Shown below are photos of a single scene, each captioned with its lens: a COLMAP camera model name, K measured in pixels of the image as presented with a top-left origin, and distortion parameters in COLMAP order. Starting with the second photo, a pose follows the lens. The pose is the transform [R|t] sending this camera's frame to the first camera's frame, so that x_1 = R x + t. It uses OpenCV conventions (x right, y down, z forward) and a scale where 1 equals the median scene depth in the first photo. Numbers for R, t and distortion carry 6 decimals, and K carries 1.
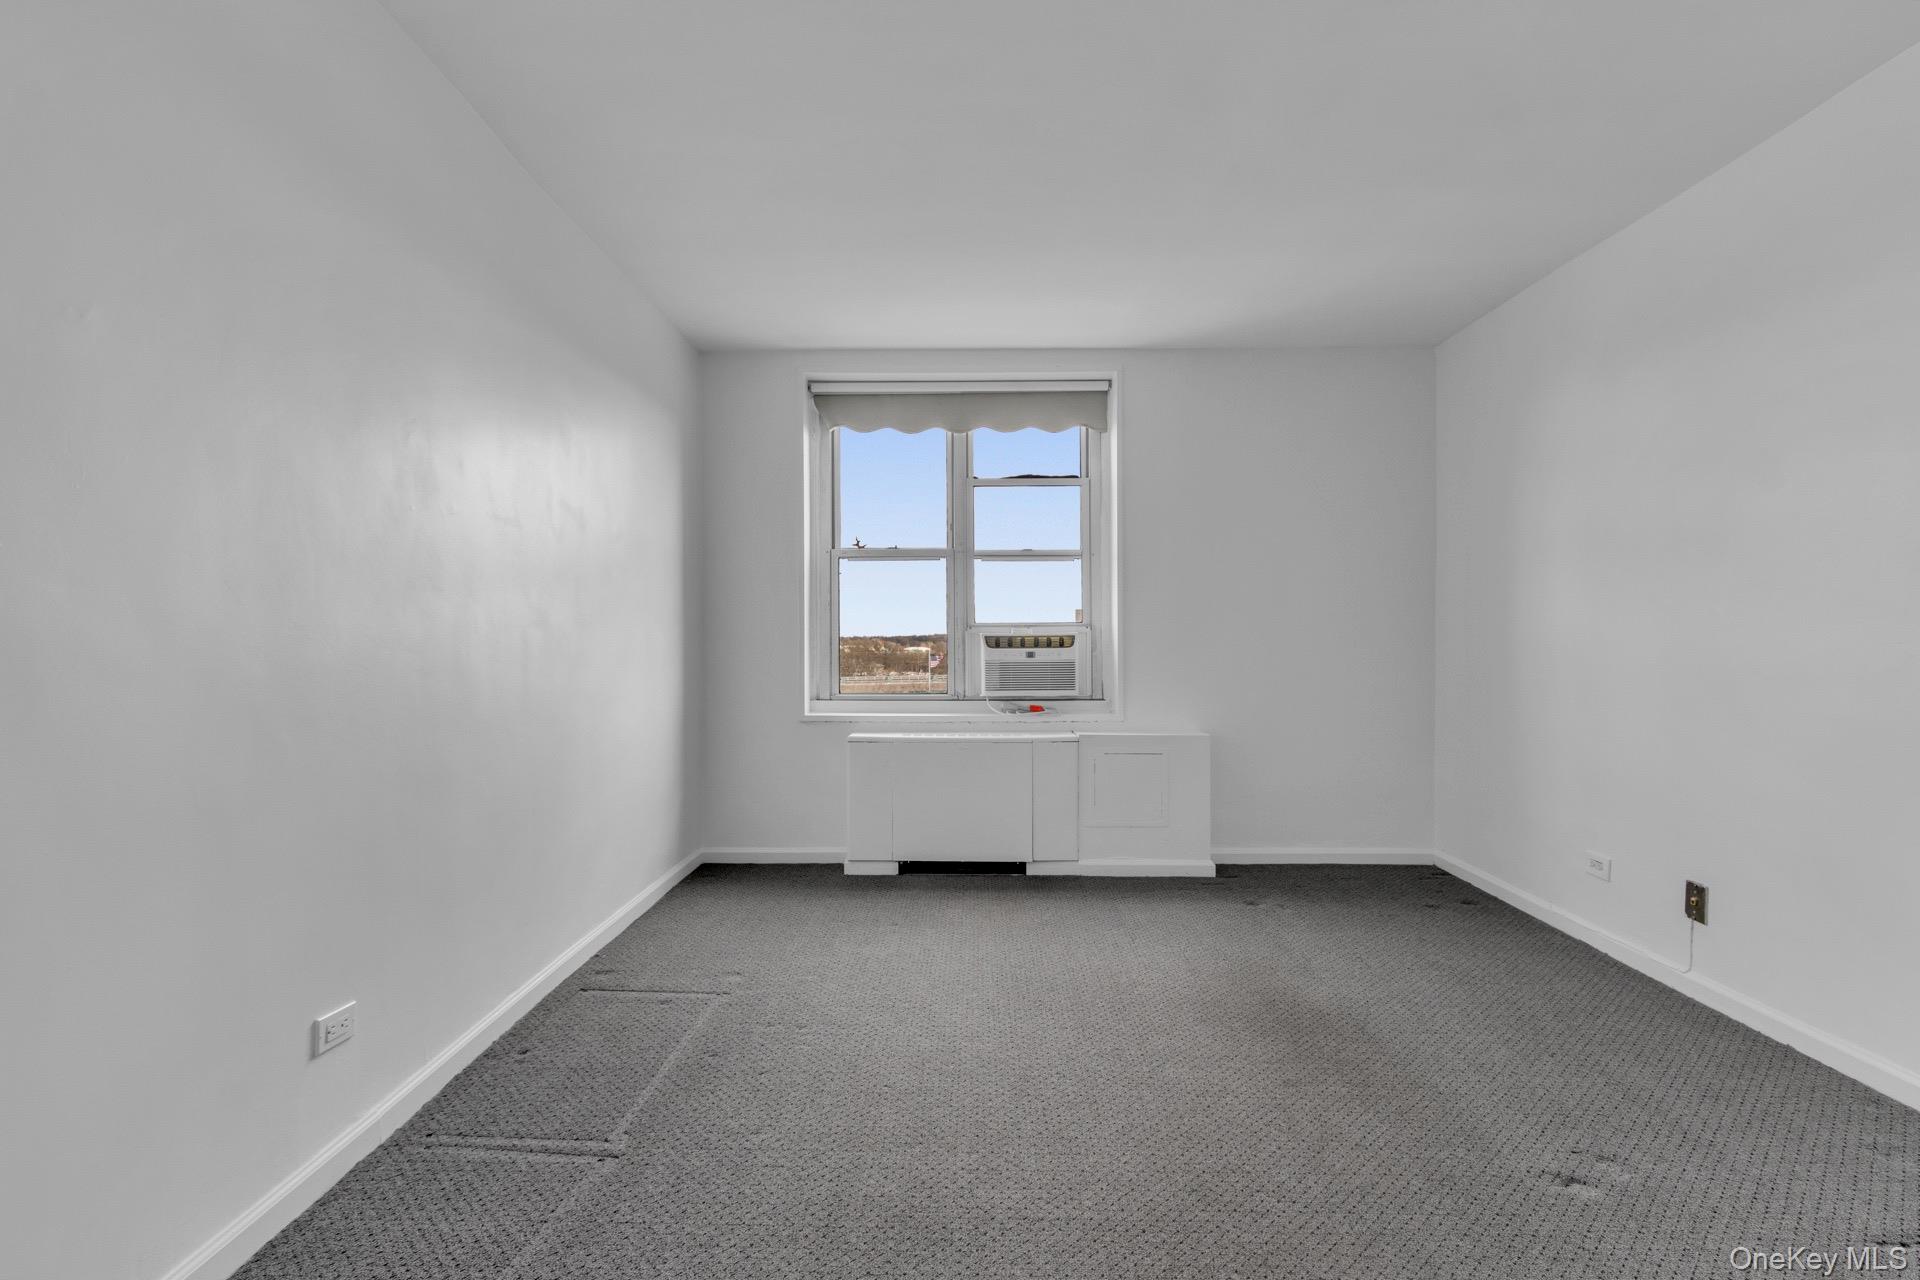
lens RADIAL K [[1012.6, 0, 965.2], [0, 1012.6, 630.8], [0, 0, 1]] dist [-0.002963, 0.000426]
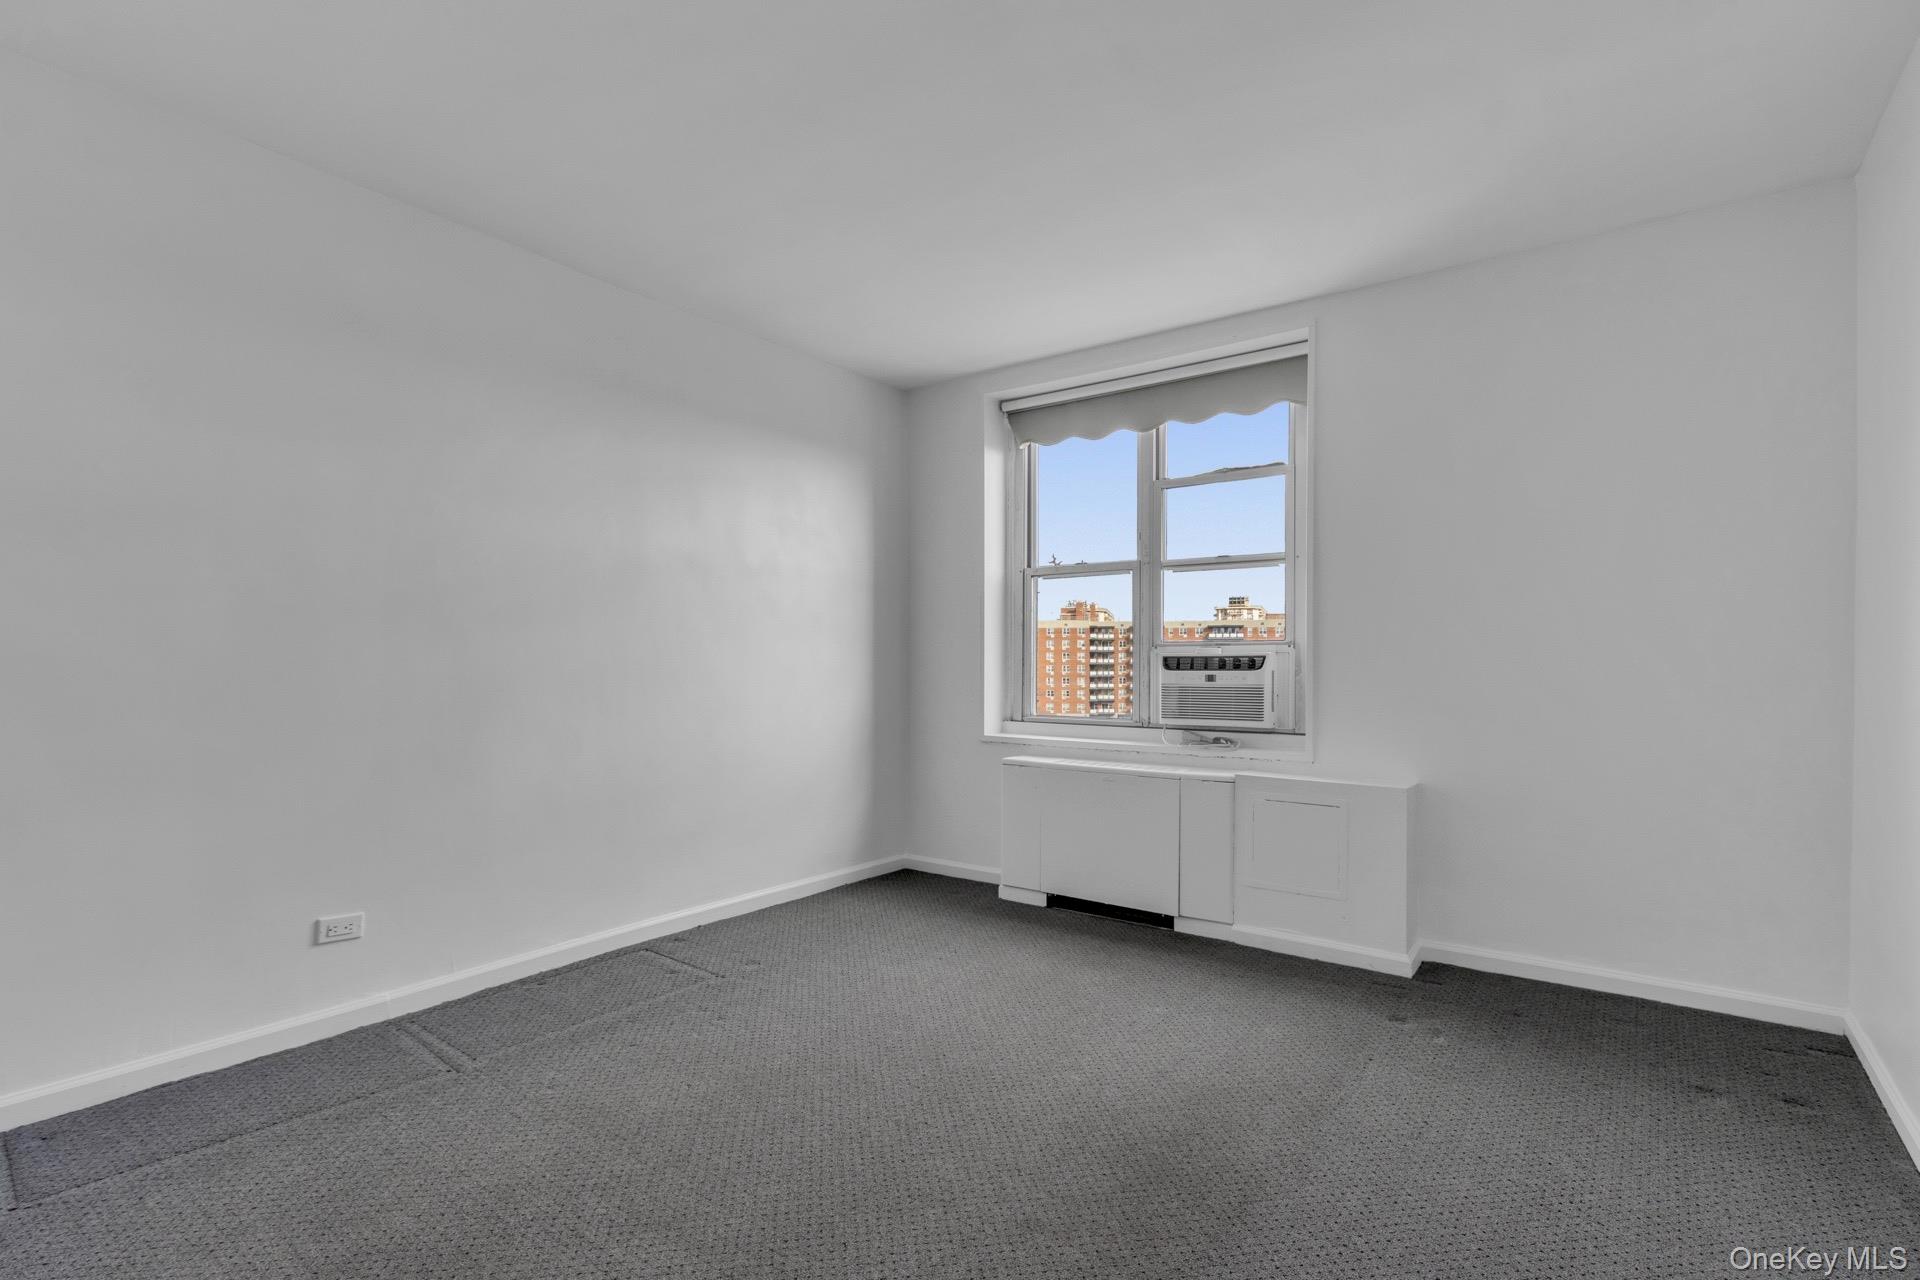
lens RADIAL K [[995.0, 0, 896.5], [0, 995.0, 652.8], [0, 0, 1]] dist [-0.001758, 0.001384]
pose [[0.771318, -0.001211, -0.636448, 0.396751], [0.005144, 0.999977, 0.004331, -0.002928], [0.636429, -0.006615, 0.771307, 0.177851]]
